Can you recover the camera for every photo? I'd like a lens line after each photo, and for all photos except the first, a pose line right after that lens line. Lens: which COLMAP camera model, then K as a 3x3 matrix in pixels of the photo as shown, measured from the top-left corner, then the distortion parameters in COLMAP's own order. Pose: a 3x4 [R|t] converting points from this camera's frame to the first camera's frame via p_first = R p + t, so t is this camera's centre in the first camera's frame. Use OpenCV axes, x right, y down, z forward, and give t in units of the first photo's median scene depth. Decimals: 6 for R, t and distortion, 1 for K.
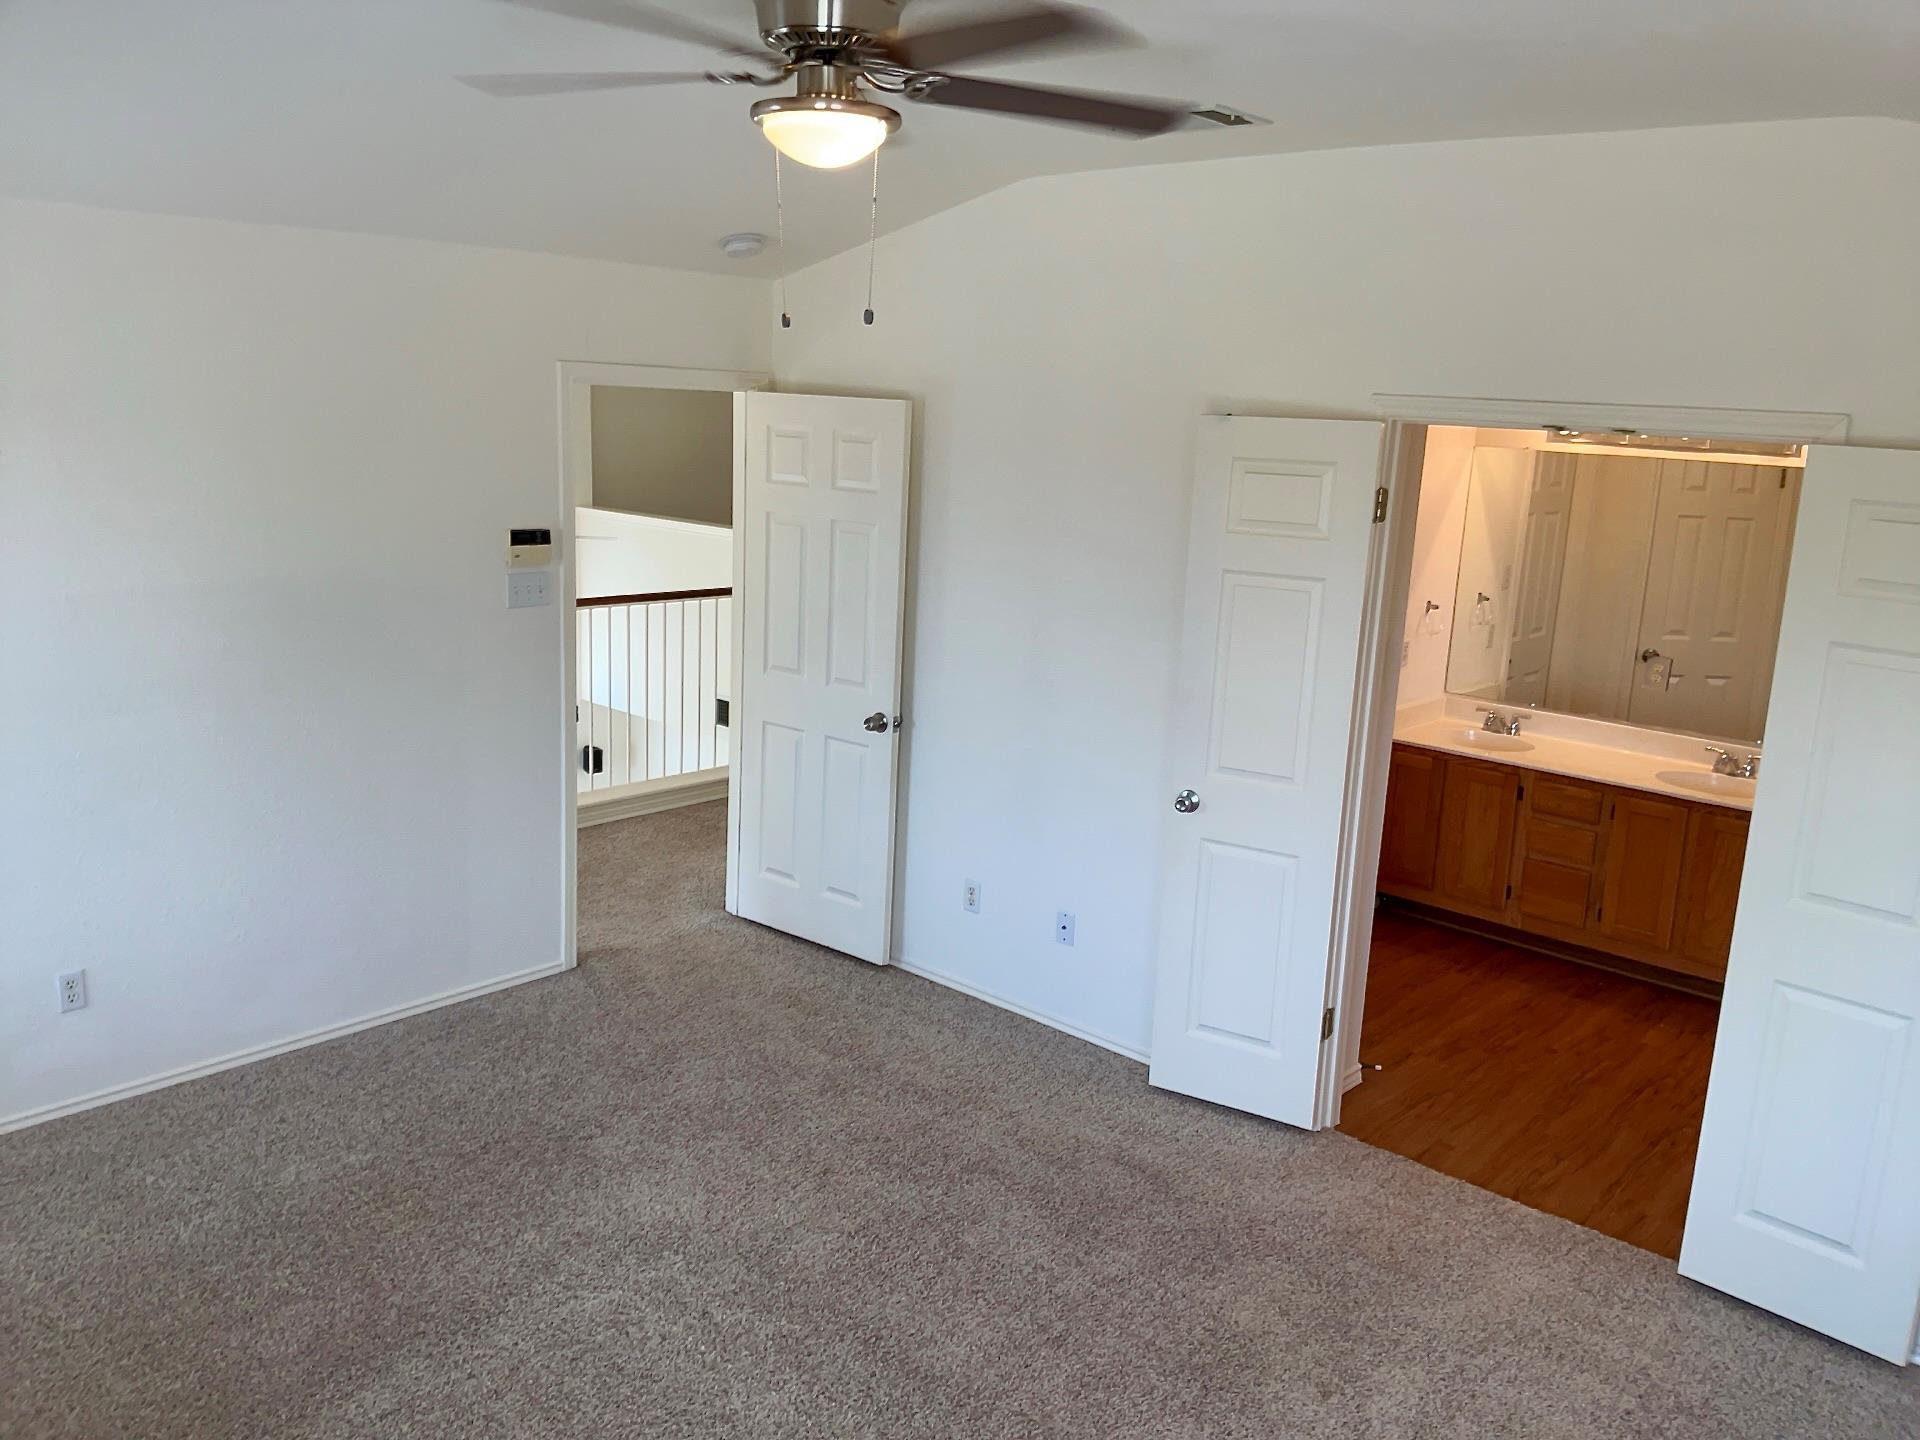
lens RADIAL K [[1535.9, 0, 967.3], [0, 1535.9, 719.2], [0, 0, 1]] dist [0.135422, -0.253383]
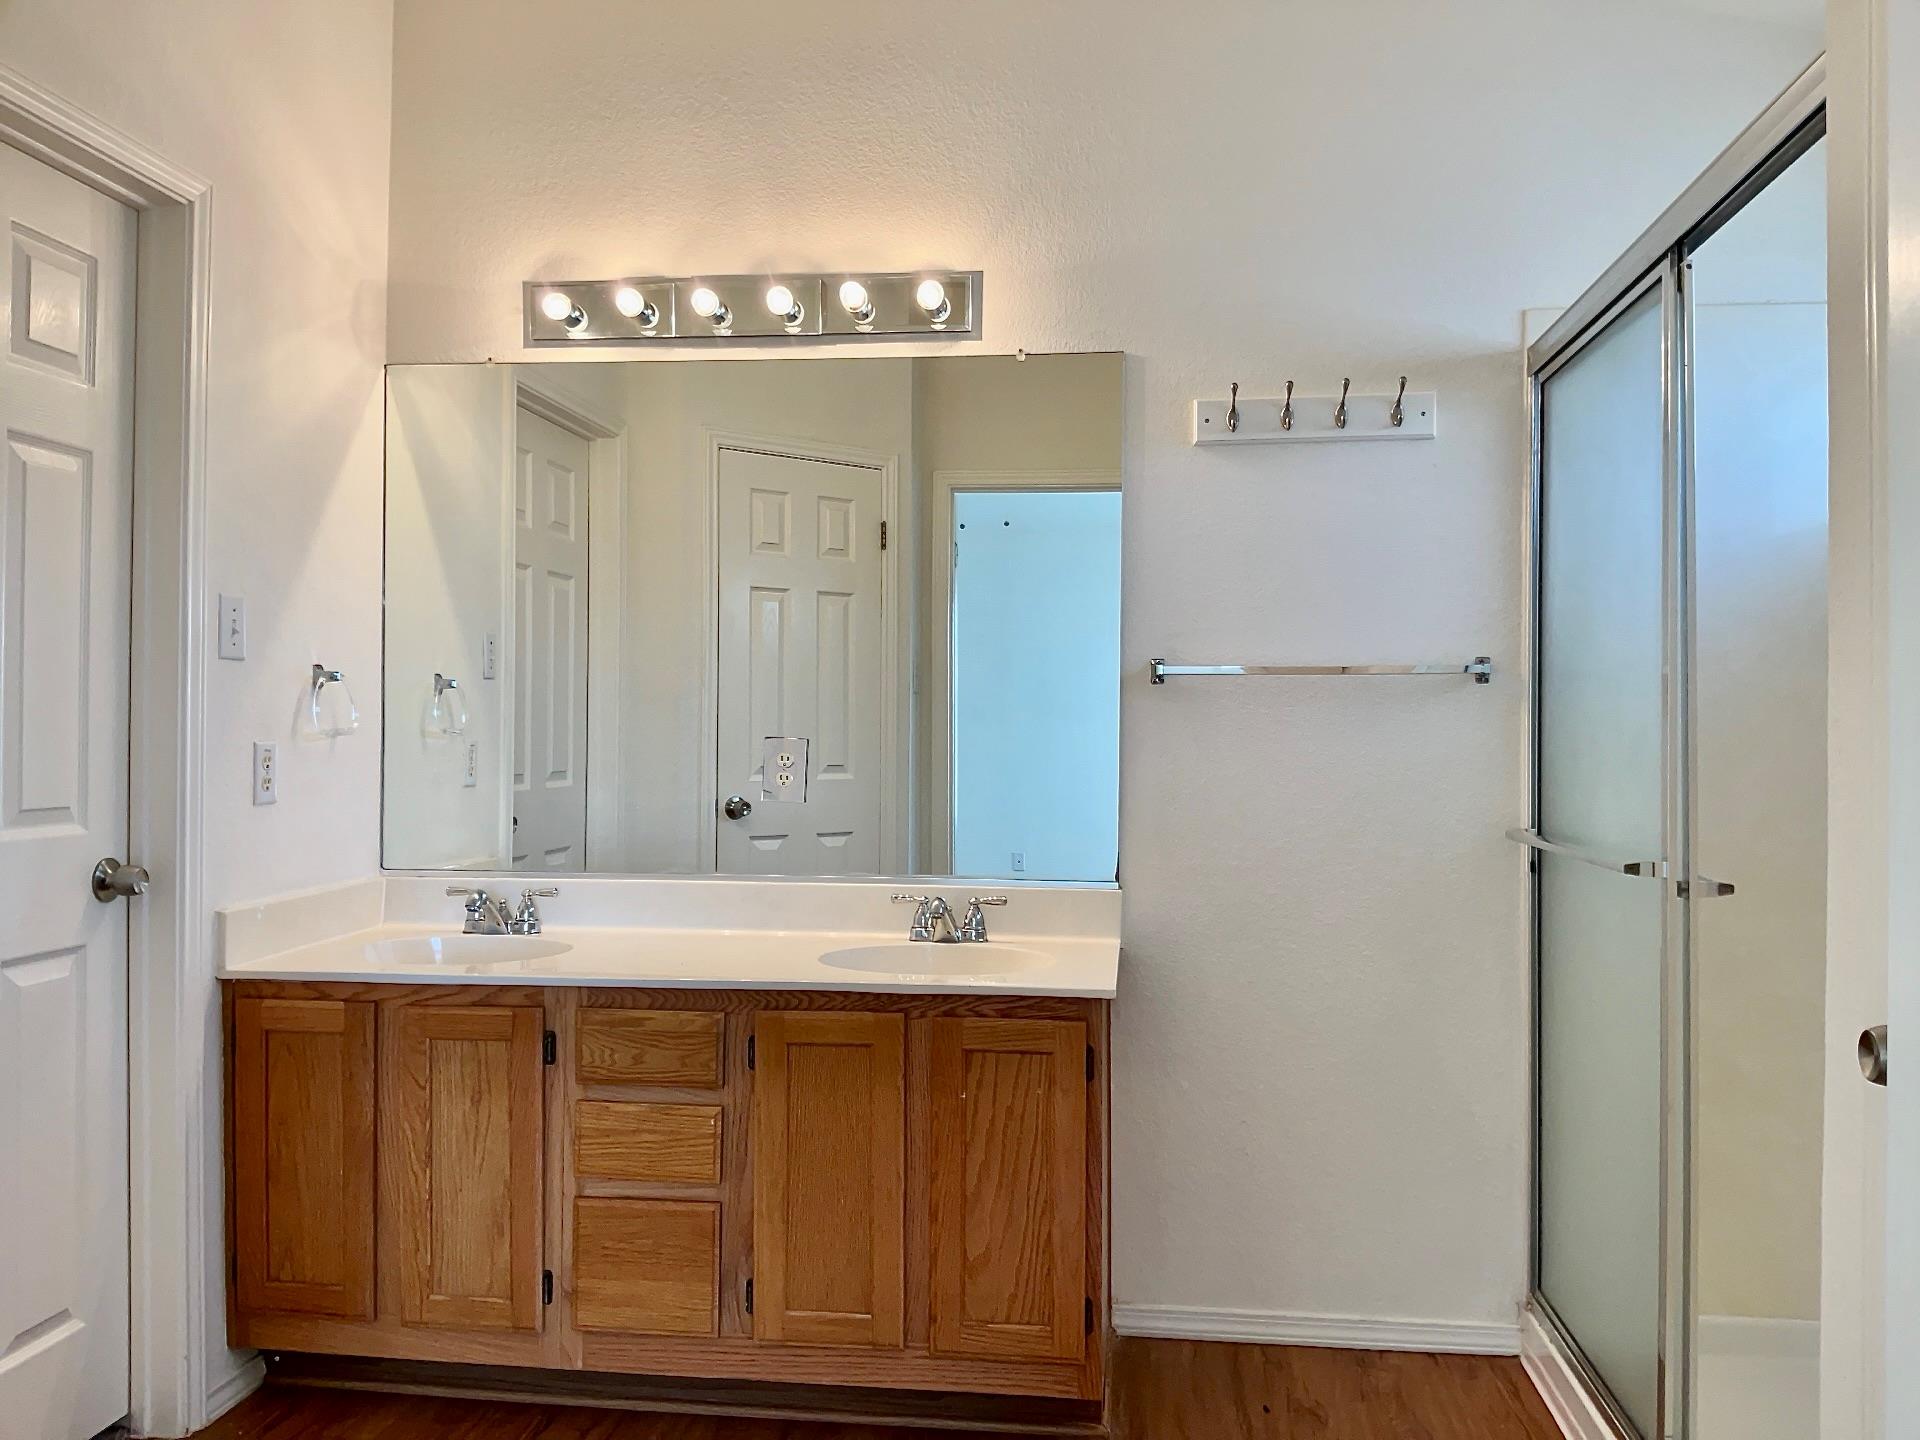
lens RADIAL K [[1535.9, 0, 967.3], [0, 1535.9, 719.2], [0, 0, 1]] dist [0.135422, -0.253383]
pose [[0.820803, -0.036348, 0.570053, 0.199426], [0.149483, 0.976863, -0.152950, 0.040382], [-0.551305, 0.210755, 0.807246, 0.545546]]
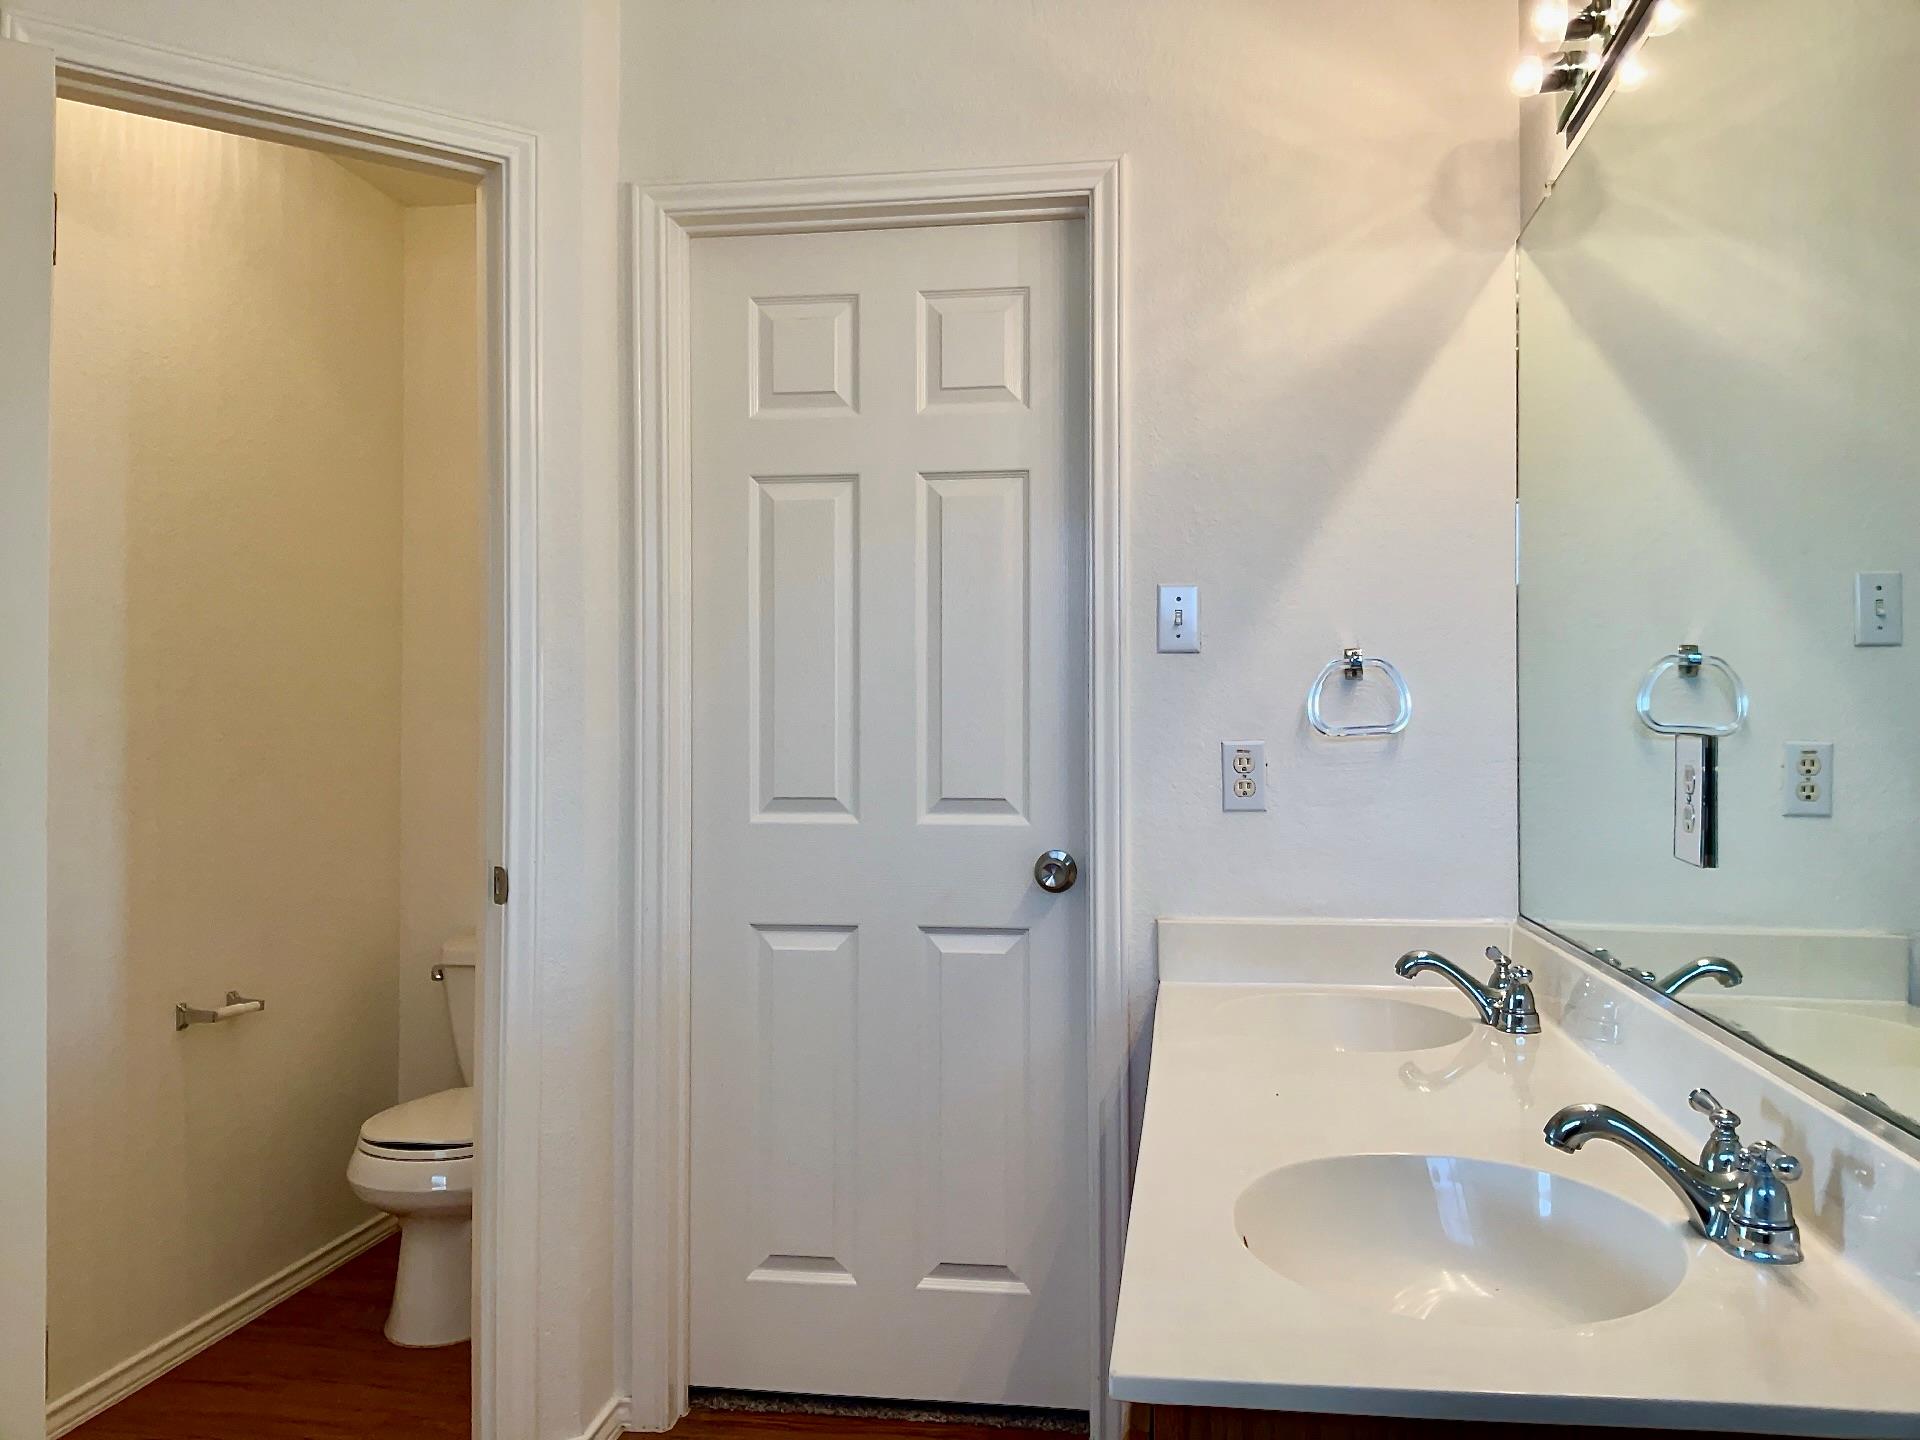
lens RADIAL K [[1535.9, 0, 967.3], [0, 1535.9, 719.2], [0, 0, 1]] dist [0.135422, -0.253383]
pose [[0.536800, -0.053651, -0.842002, 0.591929], [-0.151923, 0.975517, -0.159013, 0.015549], [0.829919, 0.213278, 0.515507, 0.760650]]
